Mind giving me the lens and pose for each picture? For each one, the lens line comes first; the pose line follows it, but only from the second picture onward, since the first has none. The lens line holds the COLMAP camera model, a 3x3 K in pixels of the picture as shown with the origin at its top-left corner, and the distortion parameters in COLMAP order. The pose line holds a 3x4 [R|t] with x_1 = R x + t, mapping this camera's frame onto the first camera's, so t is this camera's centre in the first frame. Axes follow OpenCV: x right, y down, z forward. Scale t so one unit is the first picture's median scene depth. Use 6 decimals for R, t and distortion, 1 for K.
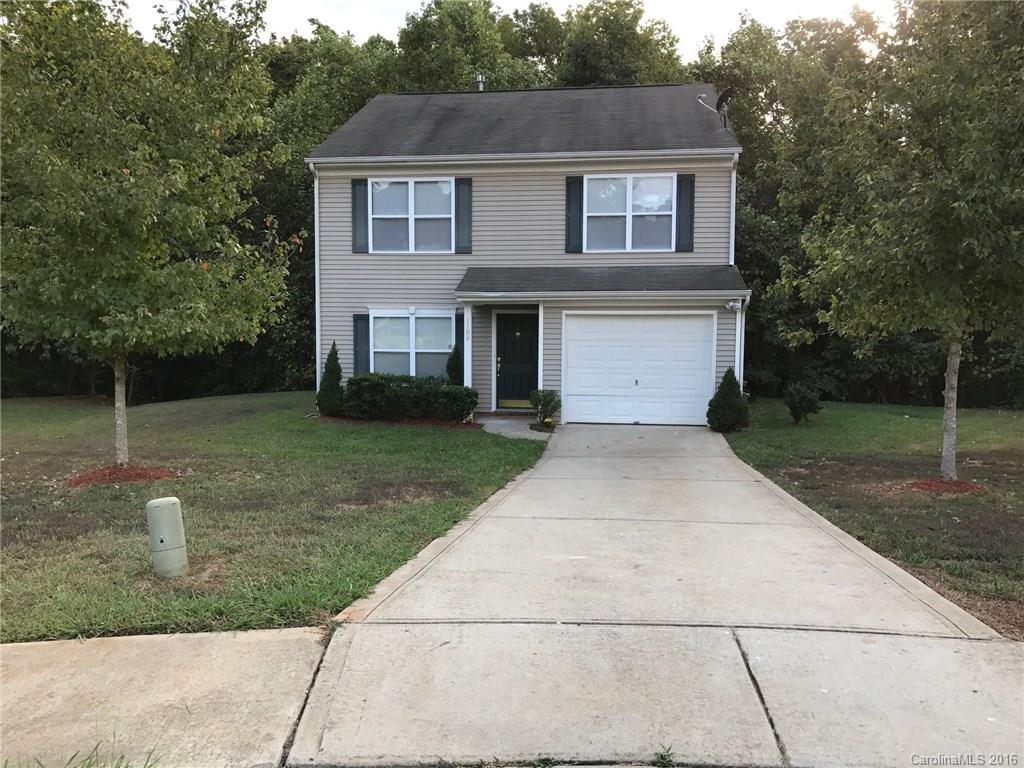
lens RADIAL K [[835.4, 0, 512.0], [0, 835.4, 384.0], [0, 0, 1]] dist [0.004325, 0.001812]
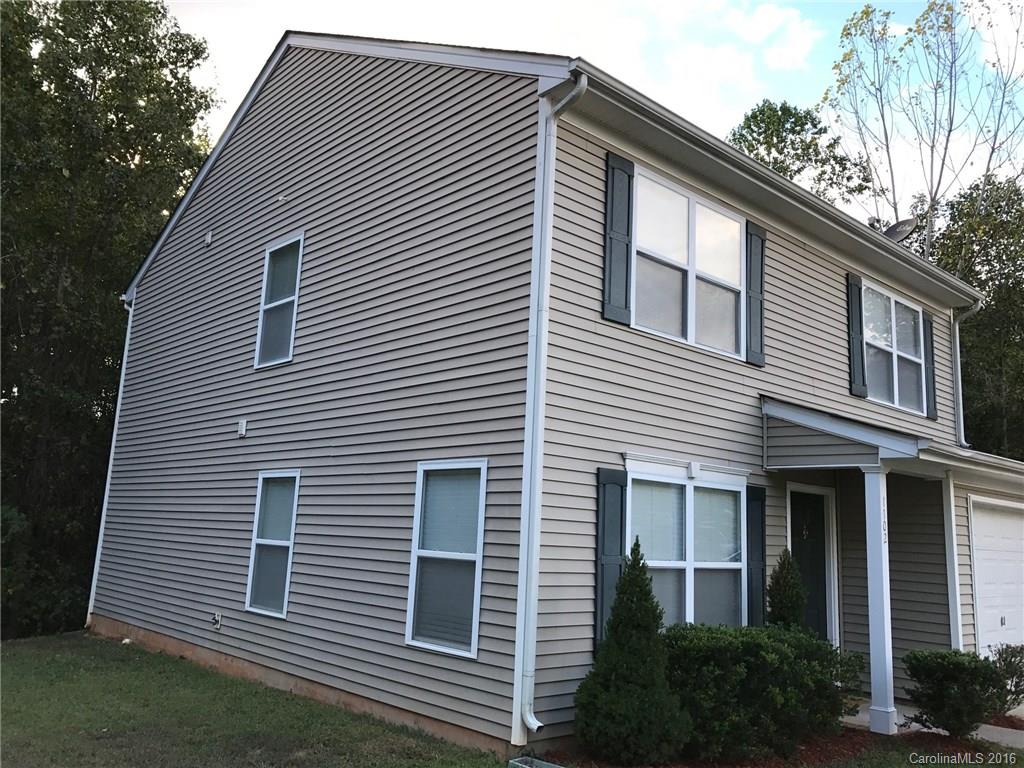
lens RADIAL K [[835.4, 0, 512.0], [0, 835.4, 384.0], [0, 0, 1]] dist [0.004325, 0.001812]
pose [[0.656660, 0.159410, 0.737147, -0.516284], [0.013569, 0.974752, -0.222879, -0.035599], [-0.754064, 0.156358, 0.637918, 0.782171]]
